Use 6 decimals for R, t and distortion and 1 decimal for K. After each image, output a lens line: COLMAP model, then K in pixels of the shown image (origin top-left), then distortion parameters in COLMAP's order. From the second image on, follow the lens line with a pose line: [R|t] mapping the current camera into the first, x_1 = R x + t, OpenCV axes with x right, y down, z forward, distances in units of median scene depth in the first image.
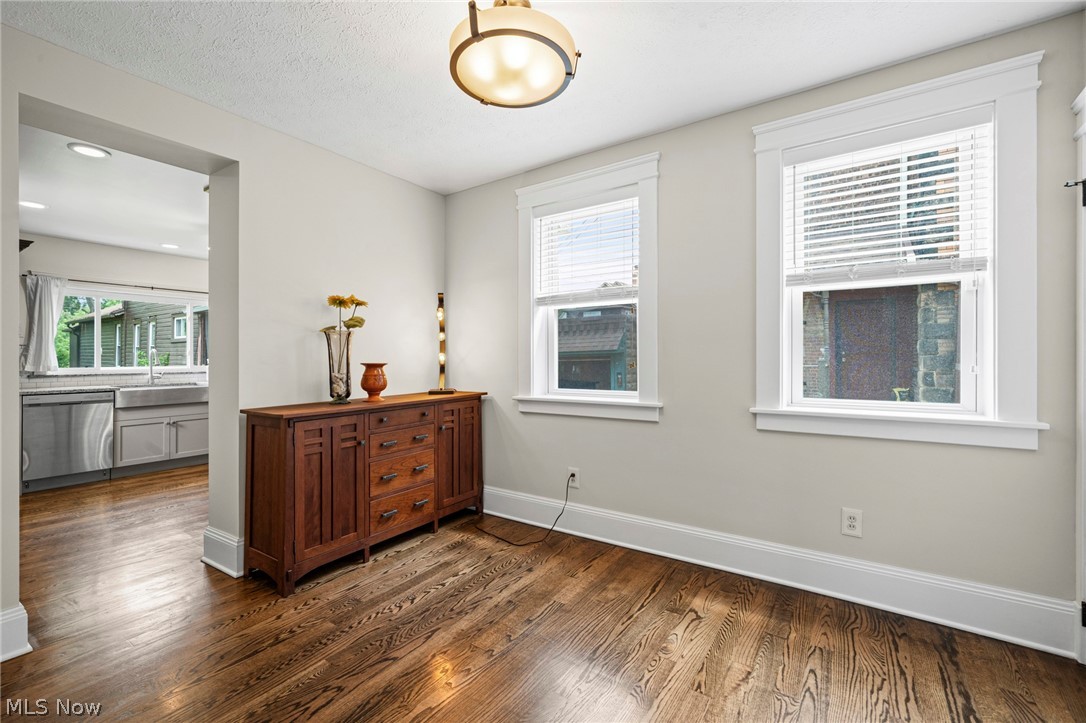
lens RADIAL K [[464.8, 0, 542.2], [0, 464.8, 356.4], [0, 0, 1]] dist [0.000007, 0.000410]
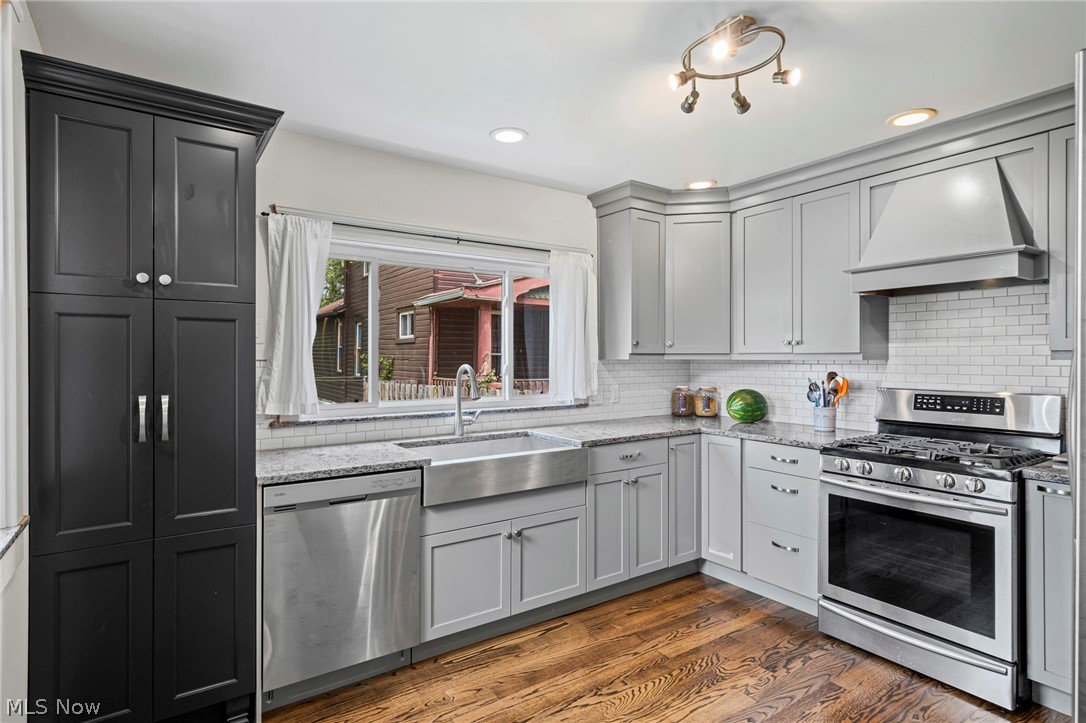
lens RADIAL K [[564.8, 0, 547.9], [0, 564.8, 353.7], [0, 0, 1]] dist [0.004363, -0.000603]
pose [[0.934183, 0.000463, -0.356794, -0.544514], [-0.001973, 0.999991, -0.003869, -0.024512], [0.356789, 0.004319, 0.934175, 0.481594]]
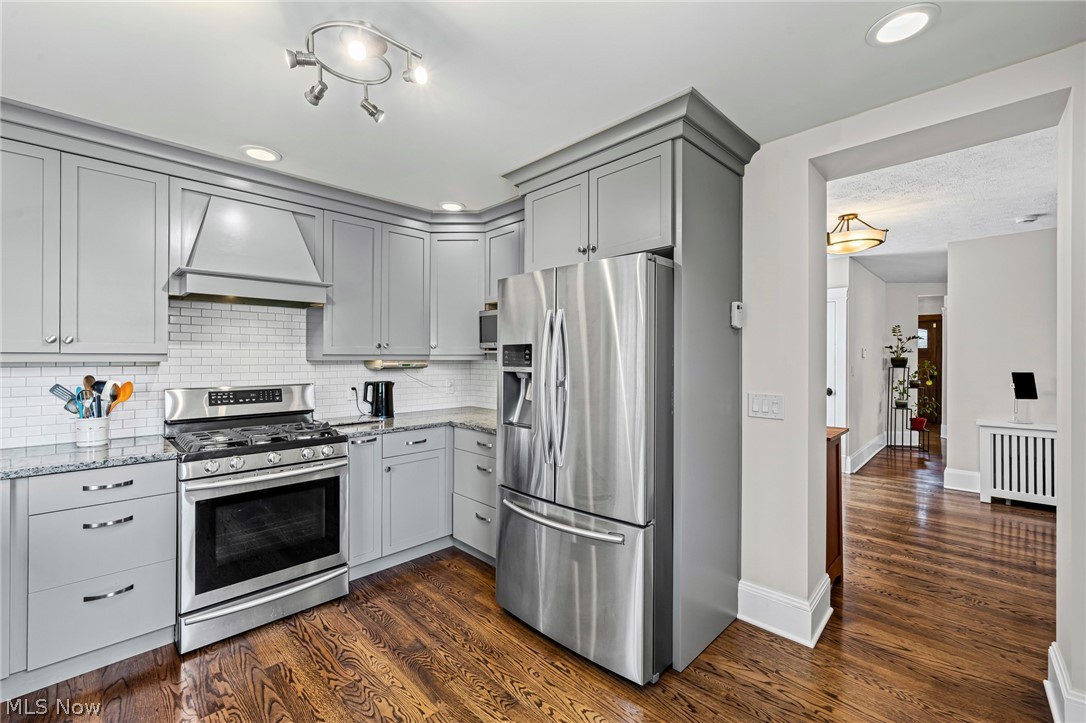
lens RADIAL K [[454.5, 0, 540.8], [0, 454.5, 356.0], [0, 0, 1]] dist [0.002741, 0.000494]
pose [[0.180984, 0.010204, 0.983433, -0.827514], [-0.004150, 0.999945, -0.009611, -0.023331], [-0.983477, -0.002342, 0.181017, 0.688574]]
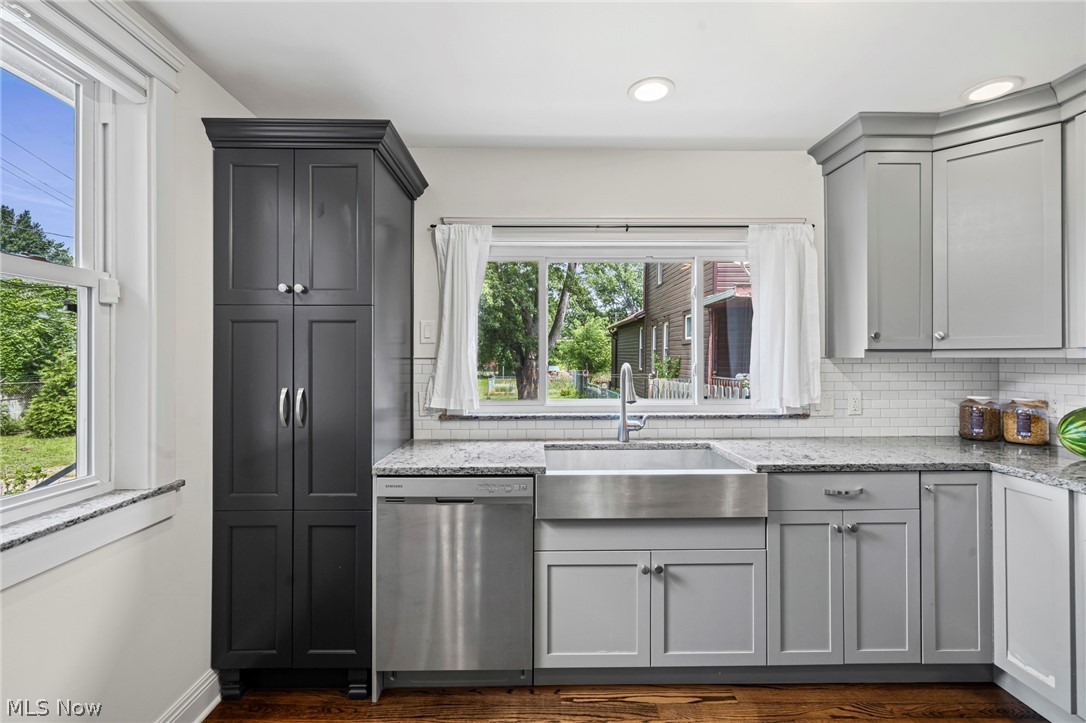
lens RADIAL K [[500.3, 0, 539.8], [0, 500.3, 352.6], [0, 0, 1]] dist [0.001493, 0.000575]
pose [[0.572728, -0.006682, -0.819718, -0.497052], [0.001548, 0.999974, -0.007069, -0.022252], [0.819744, 0.002780, 0.572723, 0.663199]]
